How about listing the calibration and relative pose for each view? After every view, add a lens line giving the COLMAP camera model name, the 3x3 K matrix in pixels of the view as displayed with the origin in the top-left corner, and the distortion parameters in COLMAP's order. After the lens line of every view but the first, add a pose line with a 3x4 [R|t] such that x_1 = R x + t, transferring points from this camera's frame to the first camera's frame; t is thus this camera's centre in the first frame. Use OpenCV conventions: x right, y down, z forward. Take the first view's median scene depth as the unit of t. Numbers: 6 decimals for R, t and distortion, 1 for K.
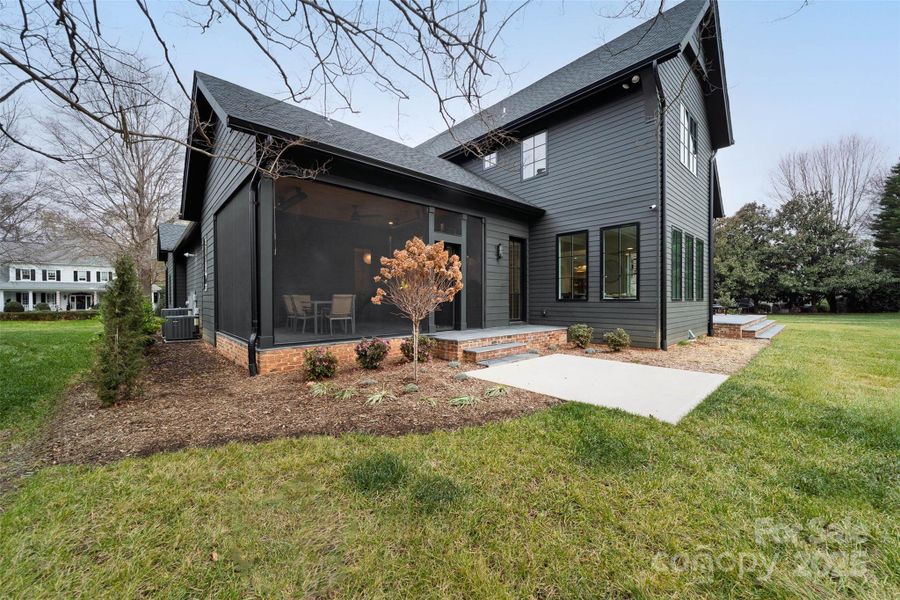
lens RADIAL K [[405.3, 0, 519.0], [0, 405.3, 300.4], [0, 0, 1]] dist [0.002274, 0.000577]
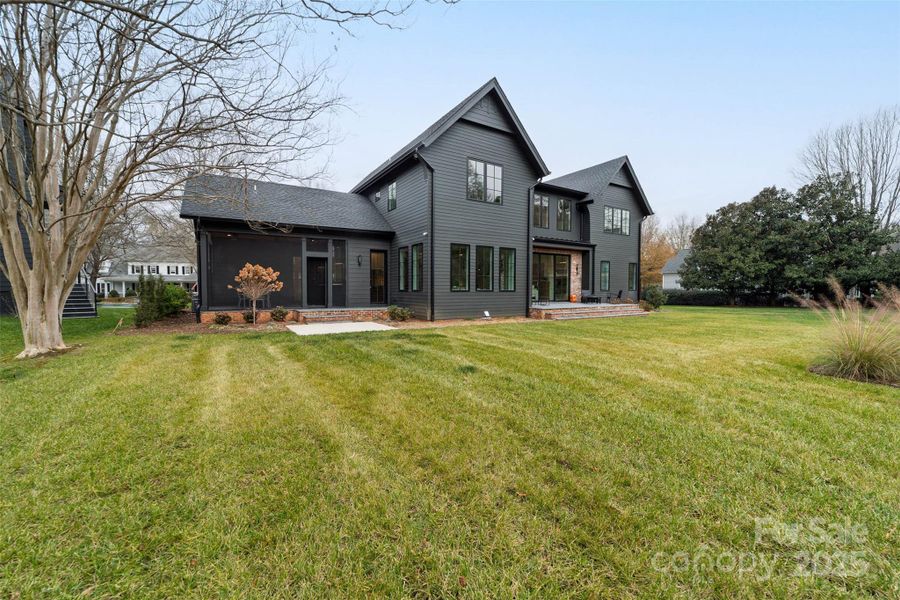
lens RADIAL K [[453.6, 0, 504.2], [0, 453.6, 302.0], [0, 0, 1]] dist [-0.001886, -0.000383]
pose [[0.977016, 0.011388, -0.212861, 0.795259], [-0.006128, 0.999660, 0.025354, -0.003065], [0.213077, -0.023467, 0.976754, -0.563752]]
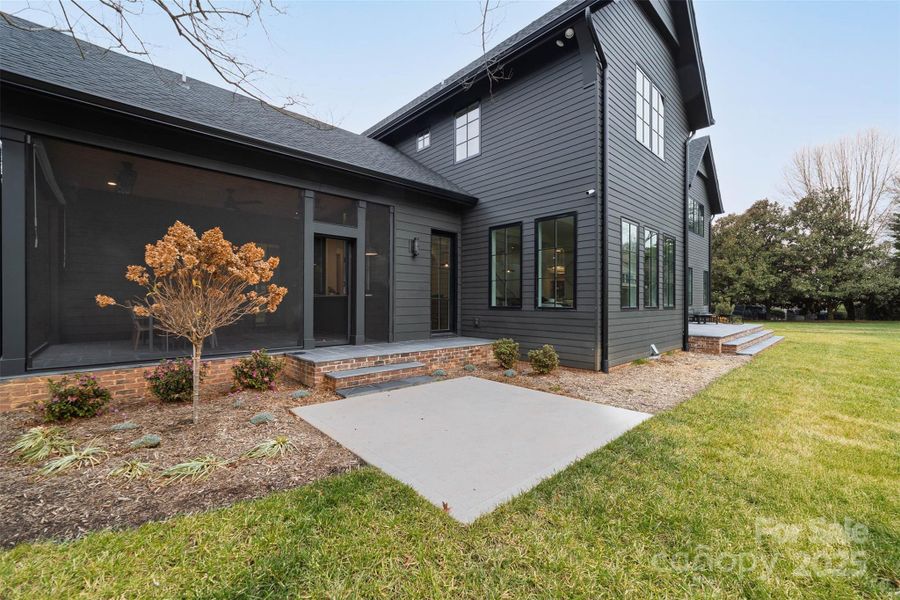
lens RADIAL K [[431.5, 0, 529.4], [0, 431.5, 299.4], [0, 0, 1]] dist [-0.006796, 0.000396]
pose [[0.999970, 0.005915, 0.004951, 0.158279], [-0.005864, 0.999930, -0.010265, -0.007928], [-0.005012, 0.010236, 0.999935, 0.118480]]
